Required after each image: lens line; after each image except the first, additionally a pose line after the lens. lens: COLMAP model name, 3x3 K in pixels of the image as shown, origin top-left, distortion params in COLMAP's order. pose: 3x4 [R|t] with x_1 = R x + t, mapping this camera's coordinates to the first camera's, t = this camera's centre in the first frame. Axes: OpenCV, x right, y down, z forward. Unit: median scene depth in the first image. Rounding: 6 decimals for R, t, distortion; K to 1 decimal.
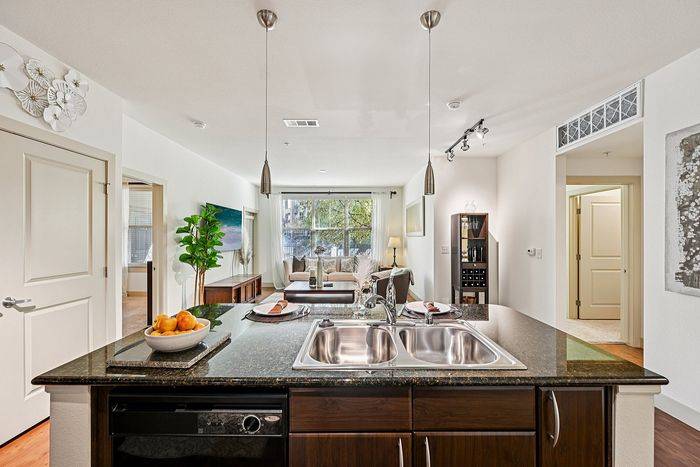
lens RADIAL K [[274.5, 0, 352.6], [0, 274.5, 237.5], [0, 0, 1]] dist [-0.001743, 0.000827]
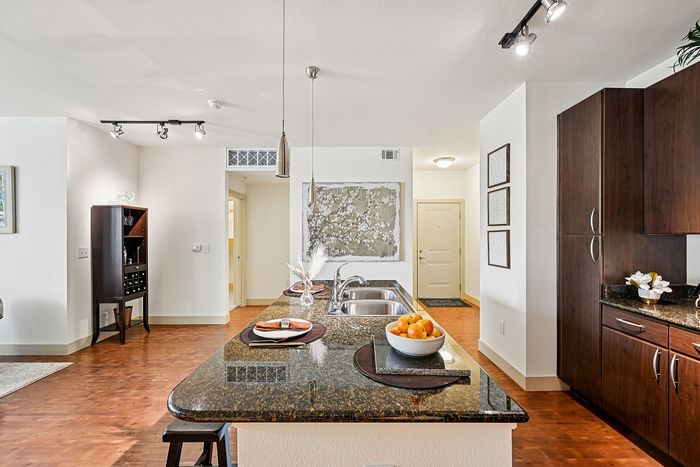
lens RADIAL K [[274.5, 0, 353.8], [0, 274.5, 233.5], [0, 0, 1]] dist [-0.001743, 0.000827]
pose [[0.001634, 0.003032, 0.999994, -0.444184], [0.004360, 0.999986, -0.003039, -0.000483], [-0.999989, 0.004365, 0.001621, 0.338221]]
